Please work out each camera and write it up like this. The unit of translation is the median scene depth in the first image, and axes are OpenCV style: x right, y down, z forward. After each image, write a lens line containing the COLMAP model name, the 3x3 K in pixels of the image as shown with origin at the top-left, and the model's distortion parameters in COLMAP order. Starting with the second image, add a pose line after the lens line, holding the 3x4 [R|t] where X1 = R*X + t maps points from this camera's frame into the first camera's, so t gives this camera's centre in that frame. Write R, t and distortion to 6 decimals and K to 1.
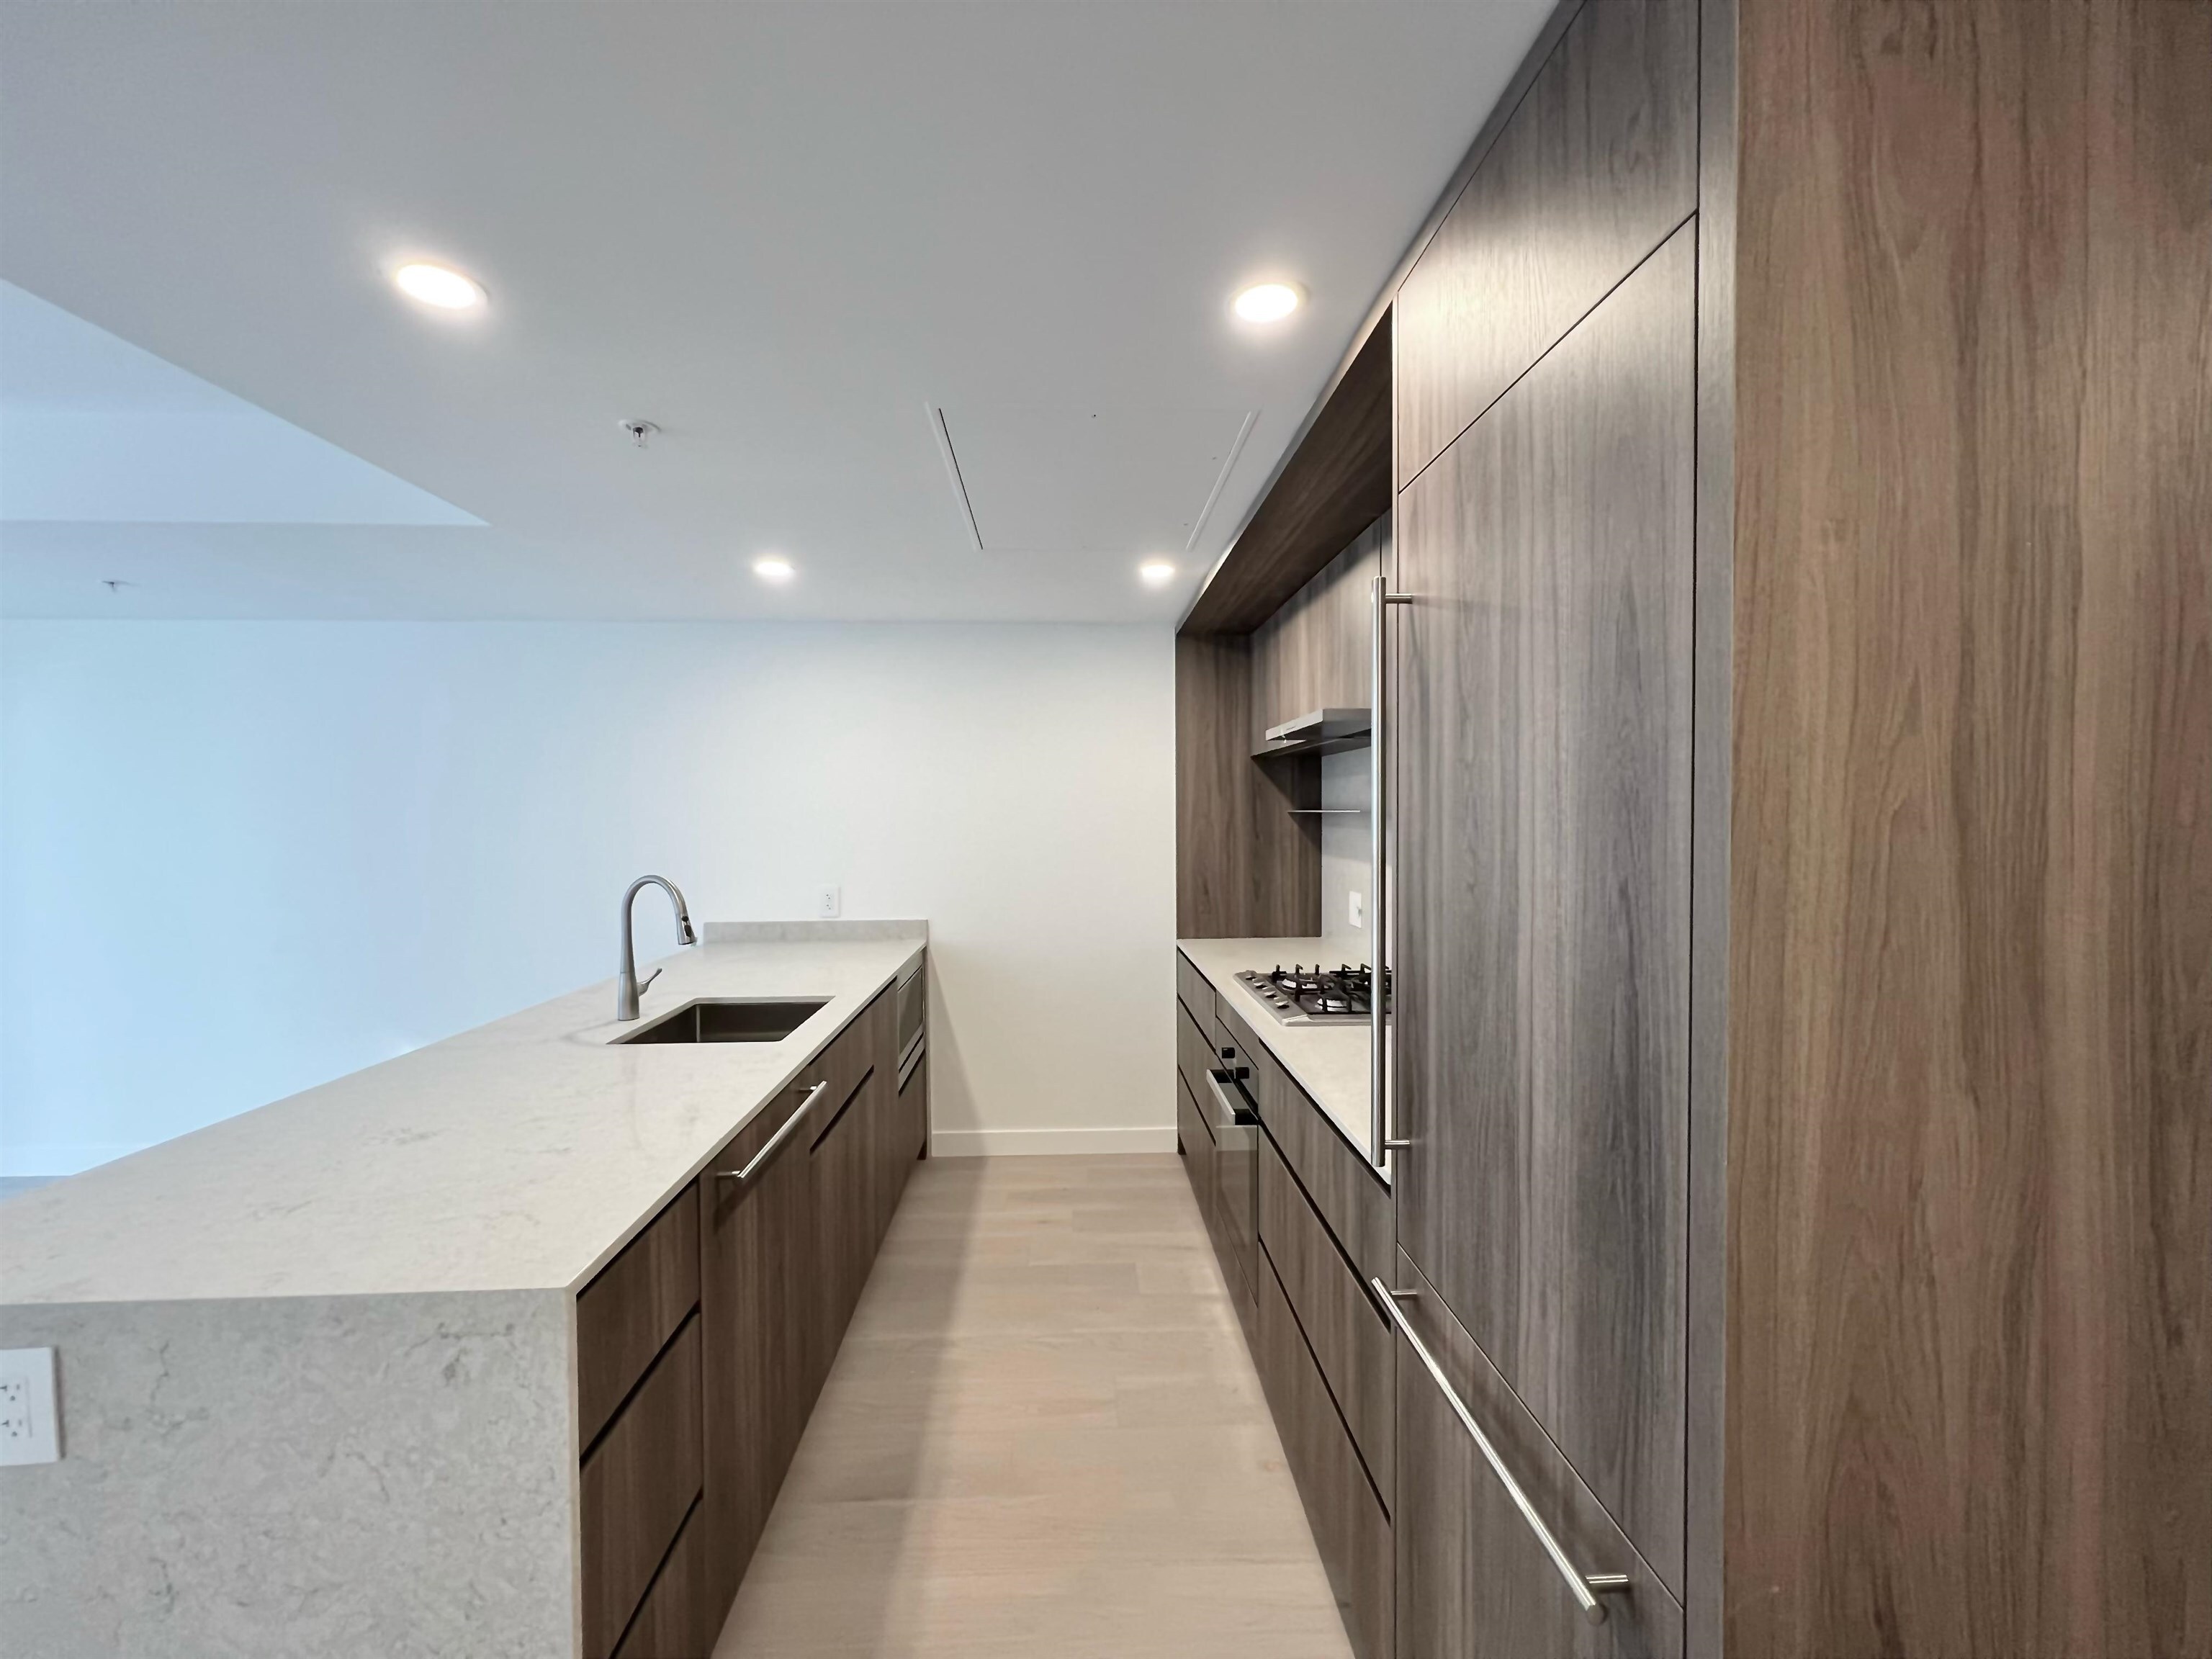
lens RADIAL K [[877.3, 0, 1098.2], [0, 877.3, 833.7], [0, 0, 1]] dist [-0.002560, -0.000033]
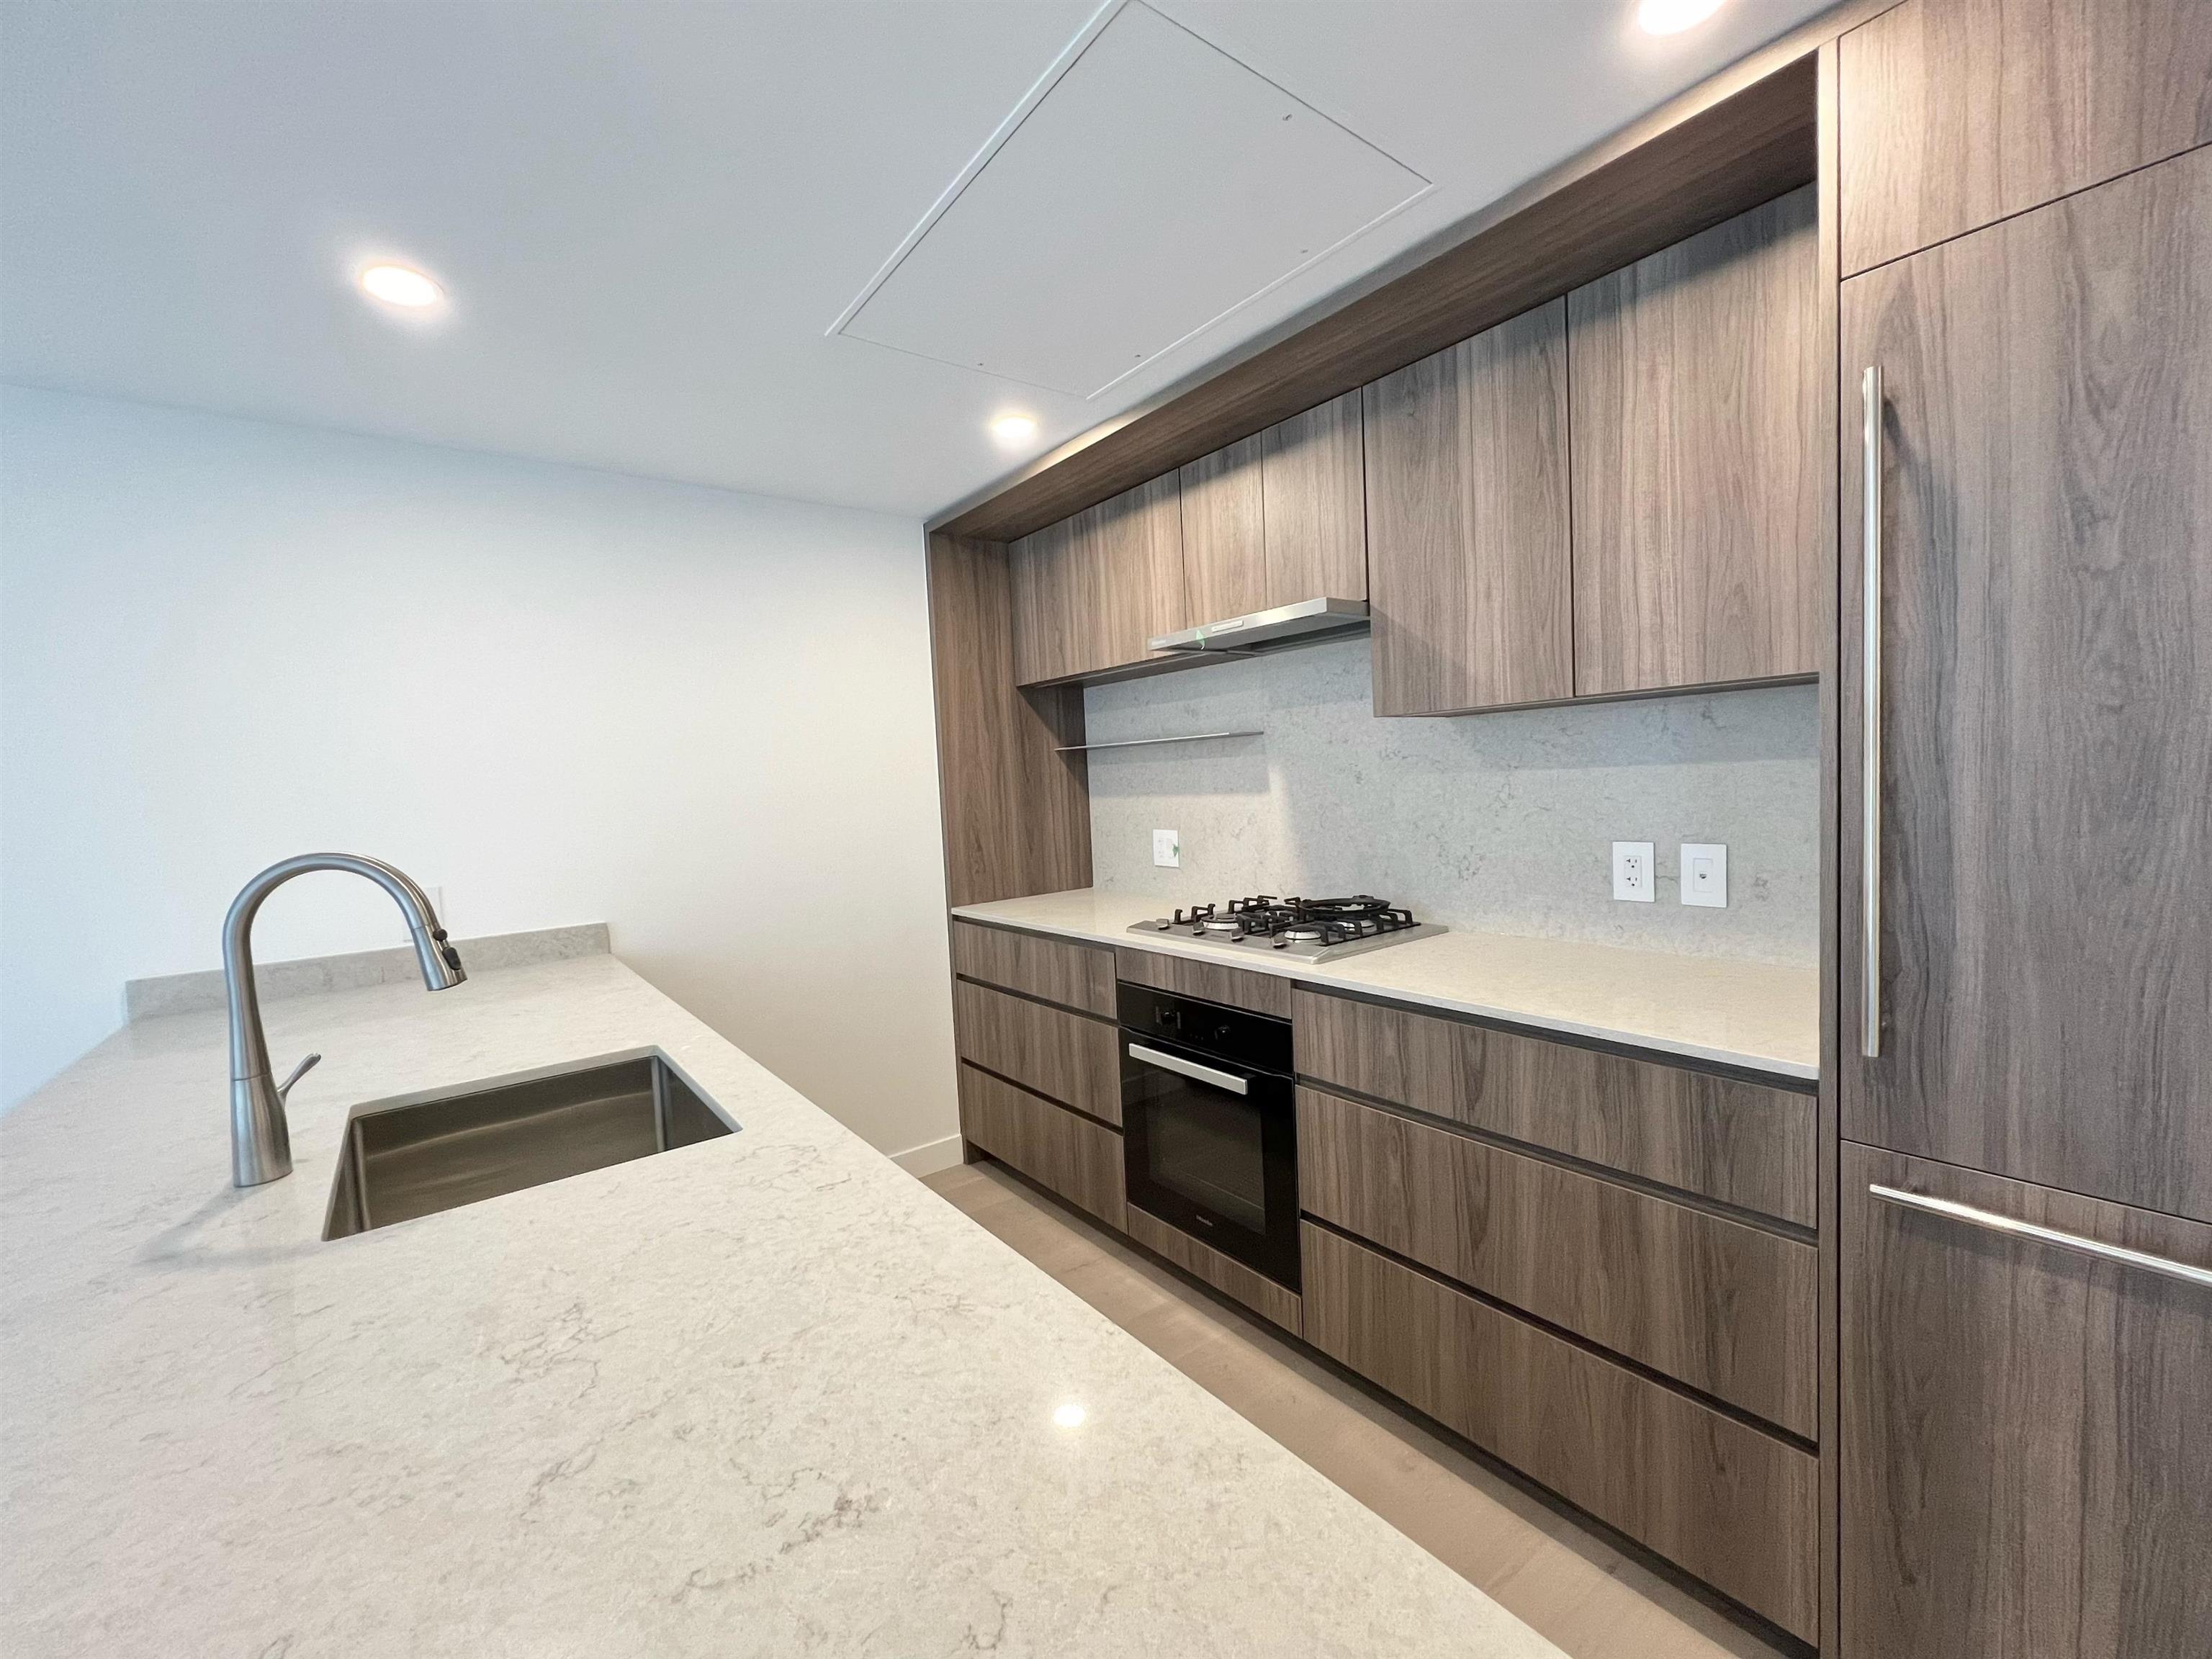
lens RADIAL K [[889.0, 0, 1102.8], [0, 889.0, 838.7], [0, 0, 1]] dist [-0.000329, 0.000020]
pose [[0.815553, -0.073270, 0.574026, -0.529255], [0.057741, 0.997305, 0.045262, 0.051770], [-0.575795, -0.003769, 0.817586, 0.469194]]
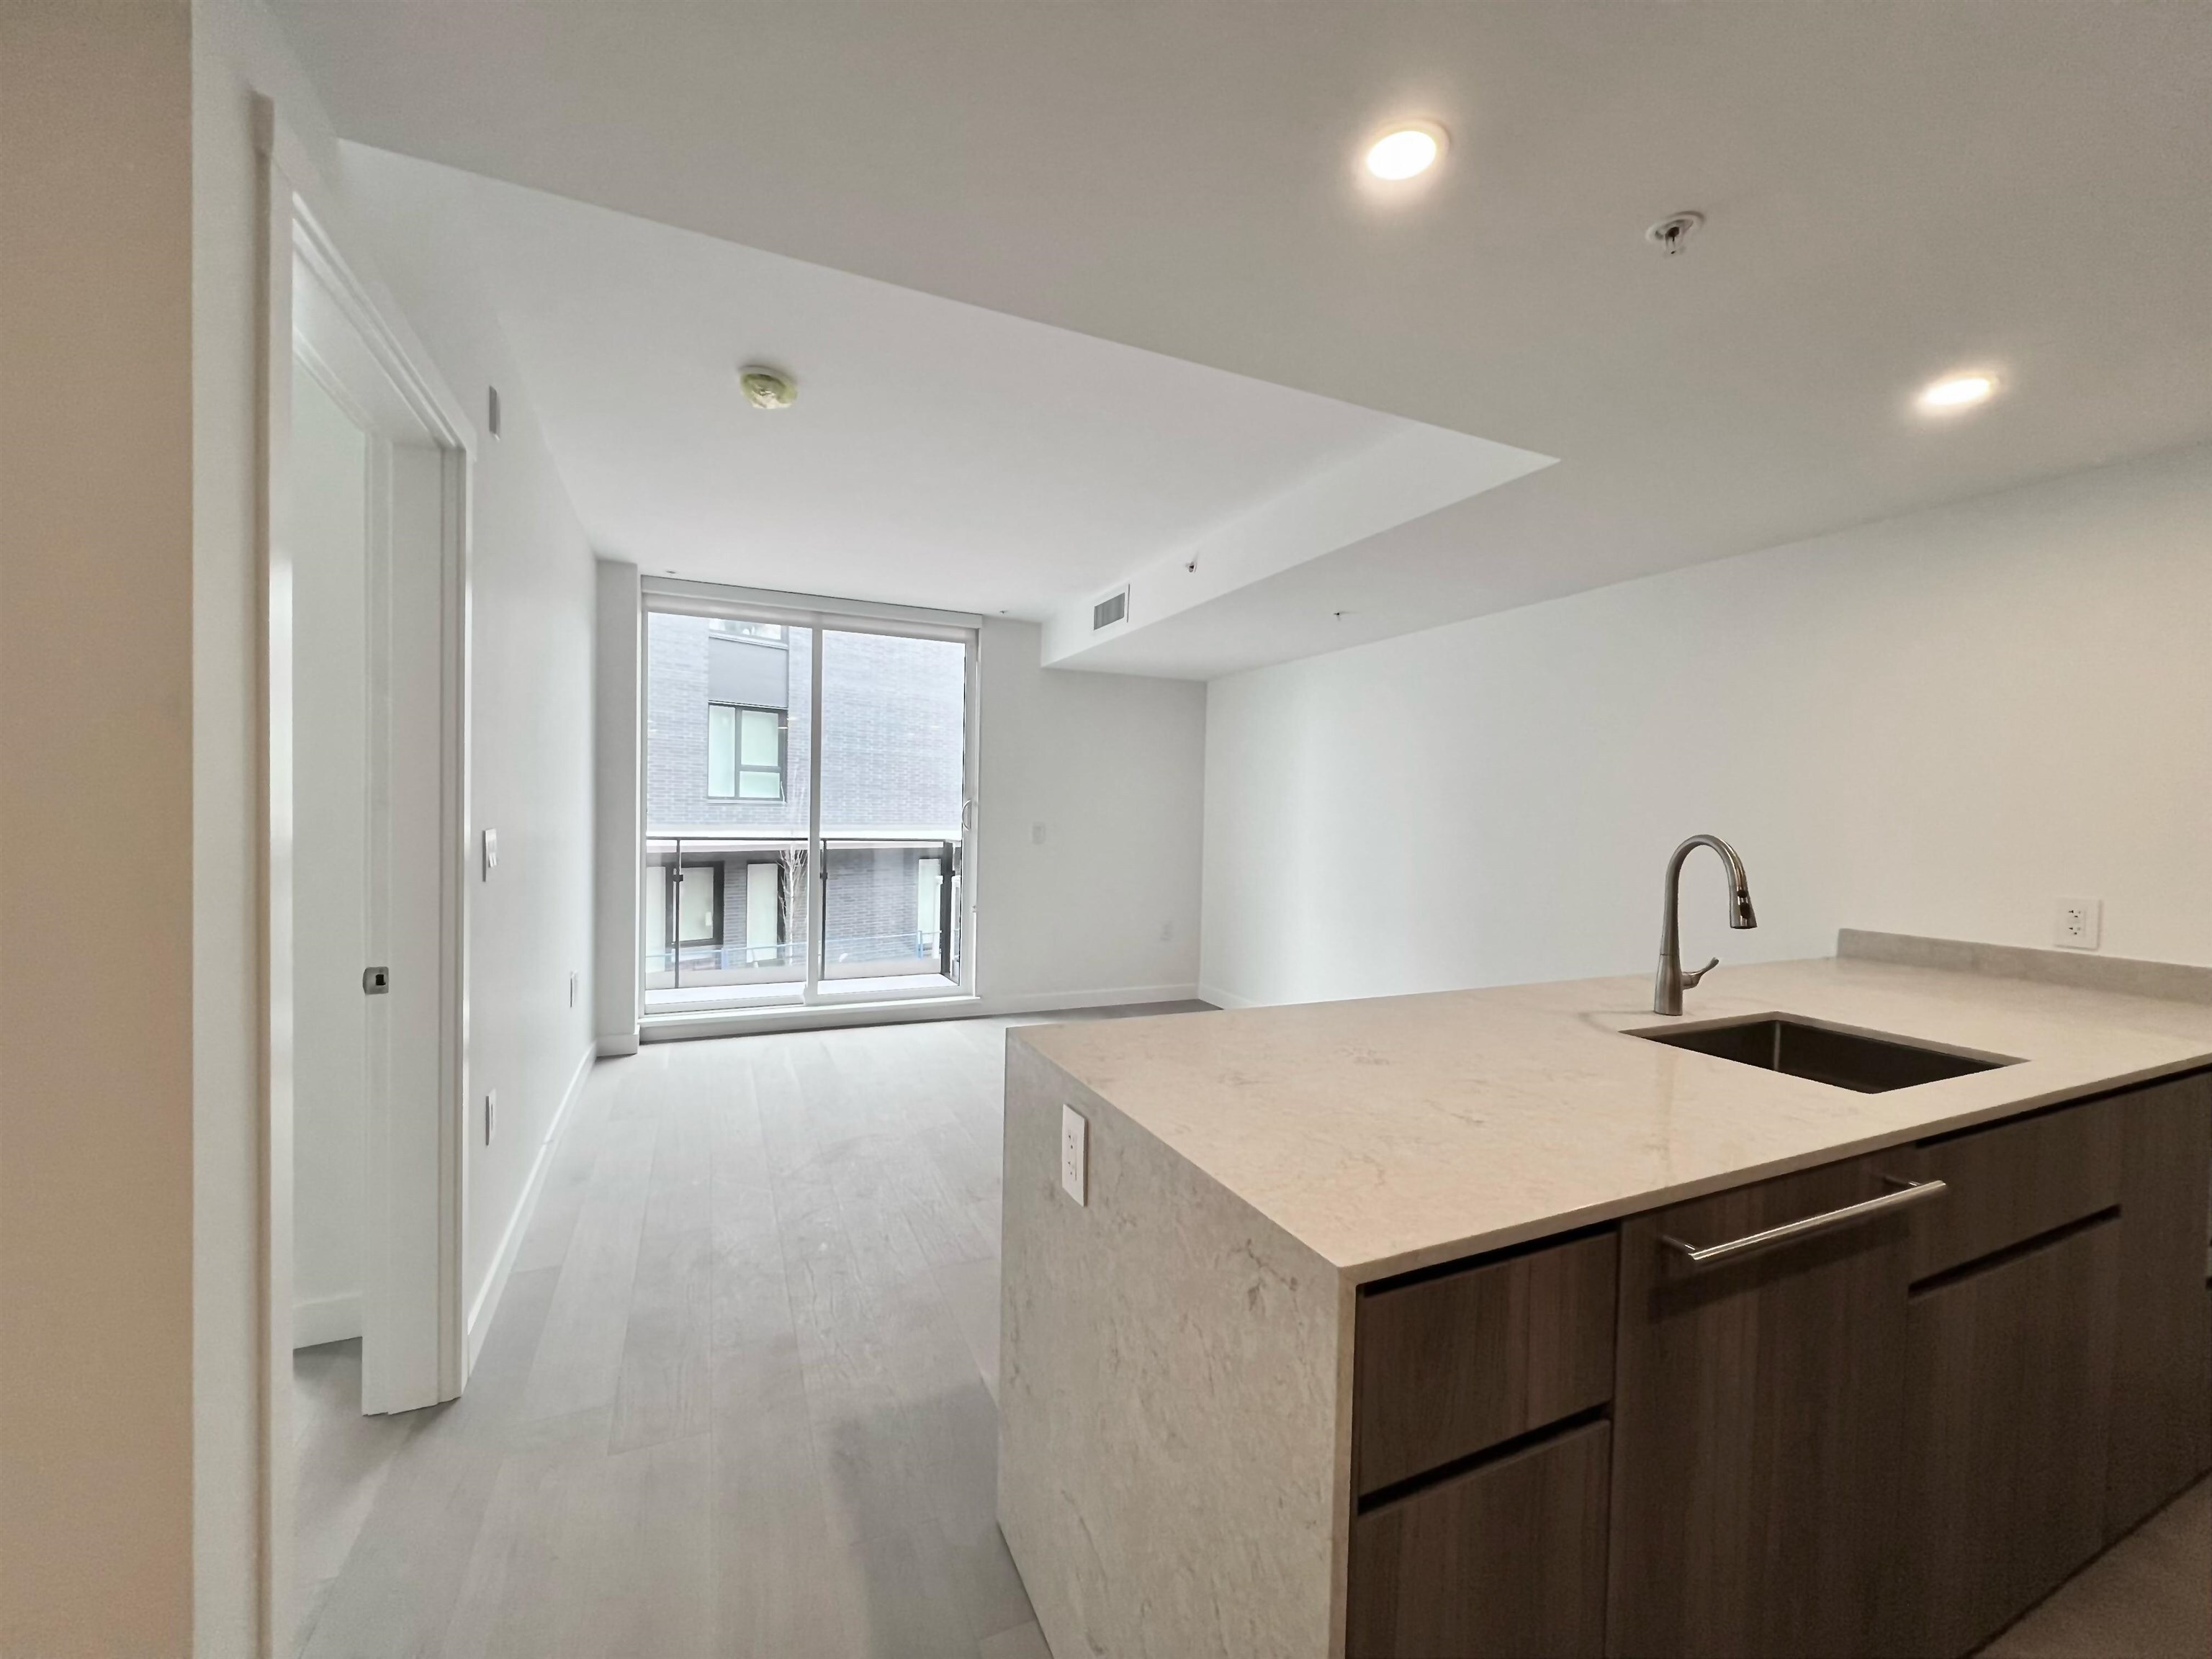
lens RADIAL K [[877.3, 0, 1098.2], [0, 877.3, 833.7], [0, 0, 1]] dist [-0.002560, -0.000033]
pose [[0.370142, 0.033565, -0.928369, 0.012764], [-0.043835, 0.998865, 0.018637, 0.066452], [0.927940, 0.033796, 0.371193, 0.261030]]
